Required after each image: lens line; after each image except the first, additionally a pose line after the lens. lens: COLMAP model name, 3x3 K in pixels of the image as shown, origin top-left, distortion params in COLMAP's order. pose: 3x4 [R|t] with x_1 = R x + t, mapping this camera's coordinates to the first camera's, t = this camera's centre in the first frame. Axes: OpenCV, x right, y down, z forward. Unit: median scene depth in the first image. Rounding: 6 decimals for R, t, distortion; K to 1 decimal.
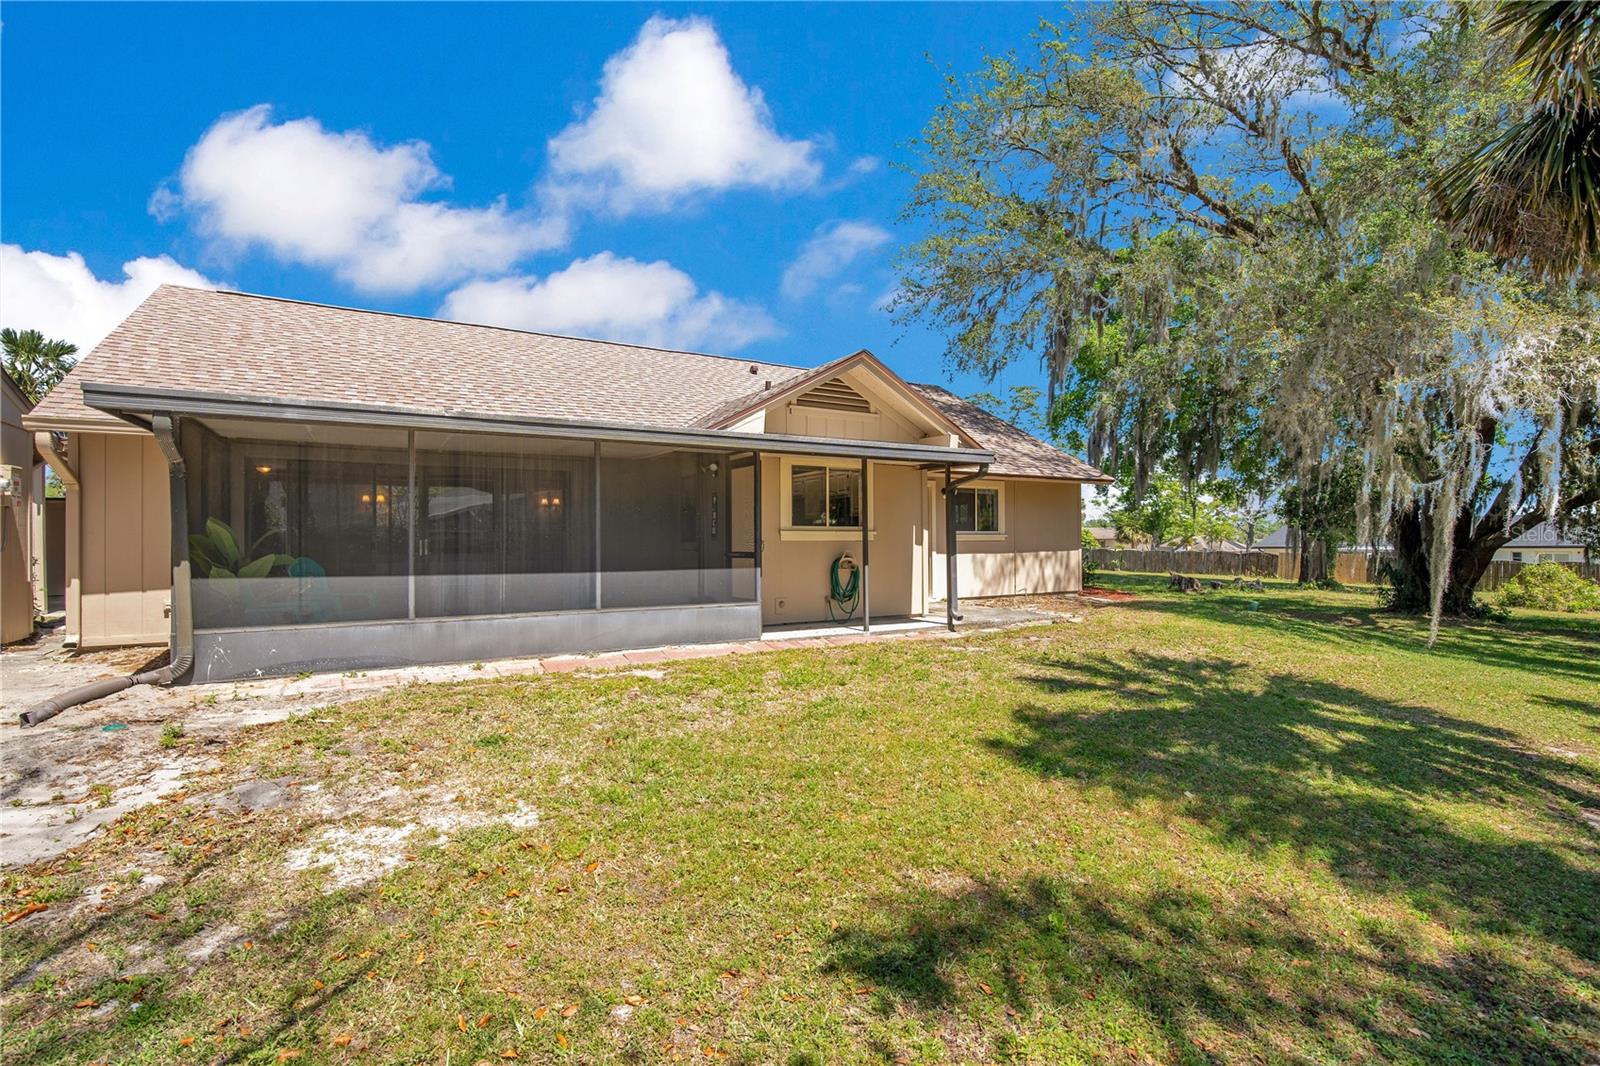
lens RADIAL K [[740.2, 0, 804.2], [0, 740.2, 536.2], [0, 0, 1]] dist [0.013418, 0.013587]
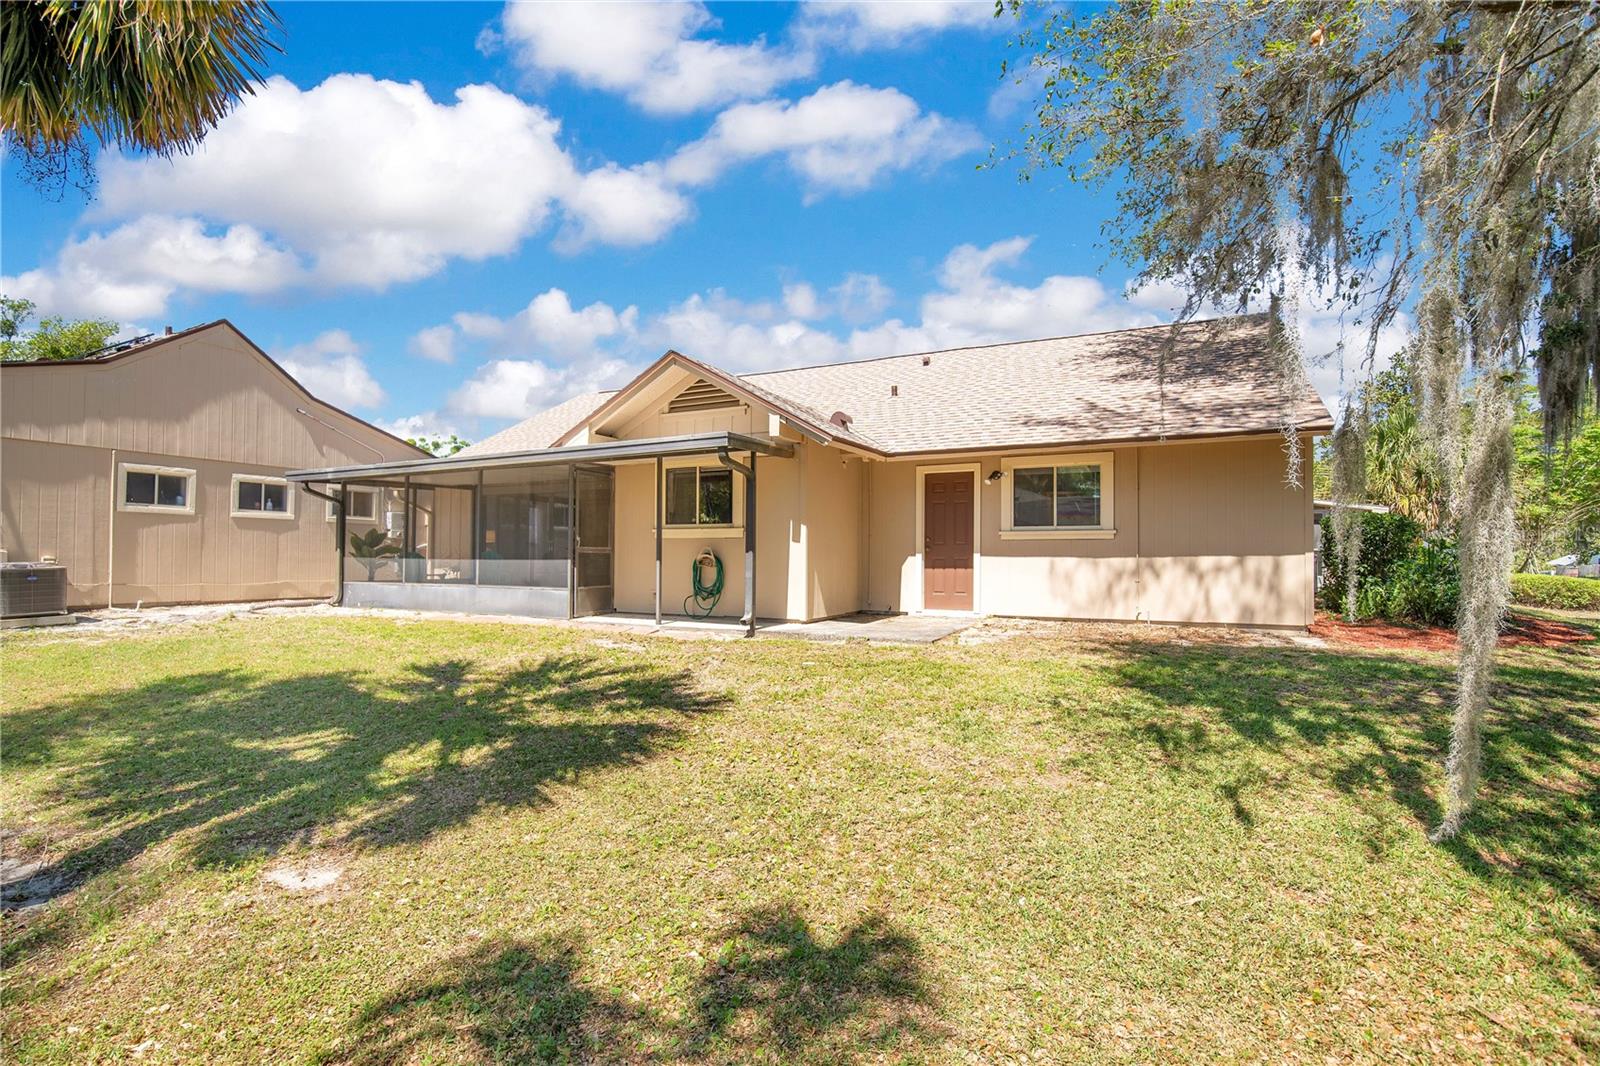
lens RADIAL K [[752.6, 0, 802.5], [0, 752.6, 545.9], [0, 0, 1]] dist [-0.027571, 0.001250]
pose [[0.518731, -0.006860, -0.854910, 0.985939], [-0.005333, 0.999922, -0.011260, 0.027355], [0.854921, 0.010400, 0.518654, 0.590837]]
